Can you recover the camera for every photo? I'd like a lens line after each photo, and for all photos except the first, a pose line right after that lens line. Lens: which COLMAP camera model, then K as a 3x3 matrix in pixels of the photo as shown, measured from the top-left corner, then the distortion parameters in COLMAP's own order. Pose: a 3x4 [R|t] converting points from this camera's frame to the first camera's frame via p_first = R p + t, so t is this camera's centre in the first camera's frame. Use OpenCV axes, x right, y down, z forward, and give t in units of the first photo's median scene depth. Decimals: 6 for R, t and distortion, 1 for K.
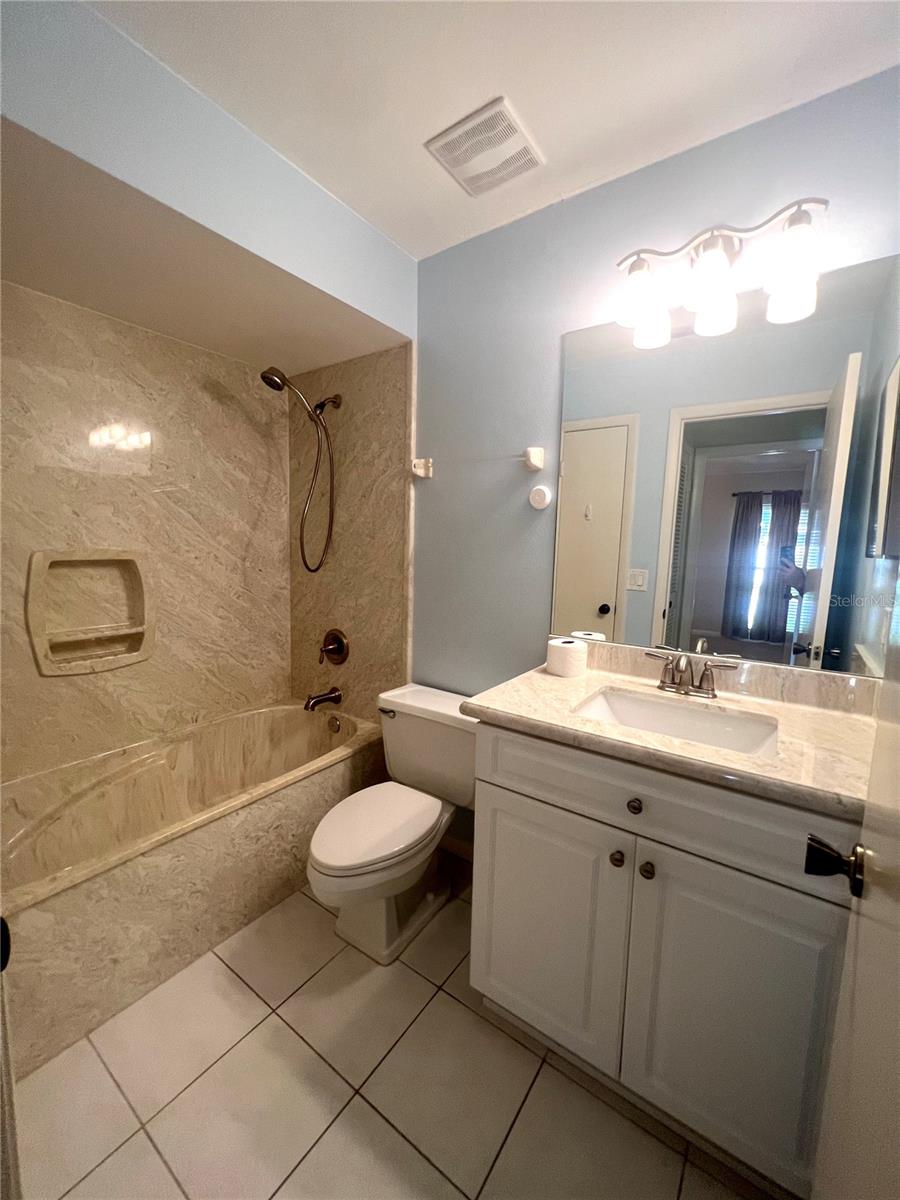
lens RADIAL K [[476.9, 0, 450.0], [0, 476.9, 600.0], [0, 0, 1]] dist [0.000463, 0.000151]
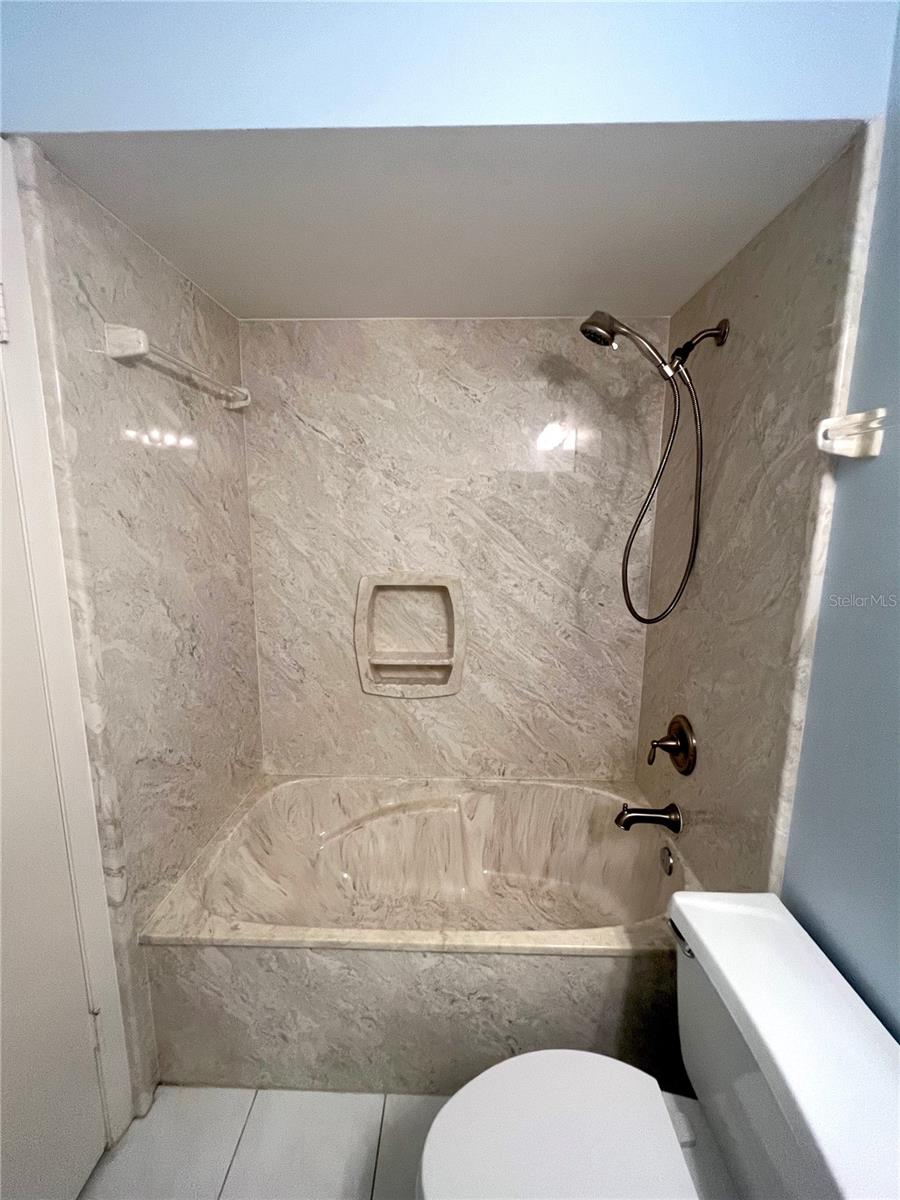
lens RADIAL K [[495.4, 0, 450.0], [0, 495.4, 600.0], [0, 0, 1]] dist [0.002753, -0.000174]
pose [[0.562957, 0.121835, -0.817457, 0.109148], [-0.094684, 0.992070, 0.082654, -0.130126], [0.821044, 0.030869, 0.570029, 0.445264]]
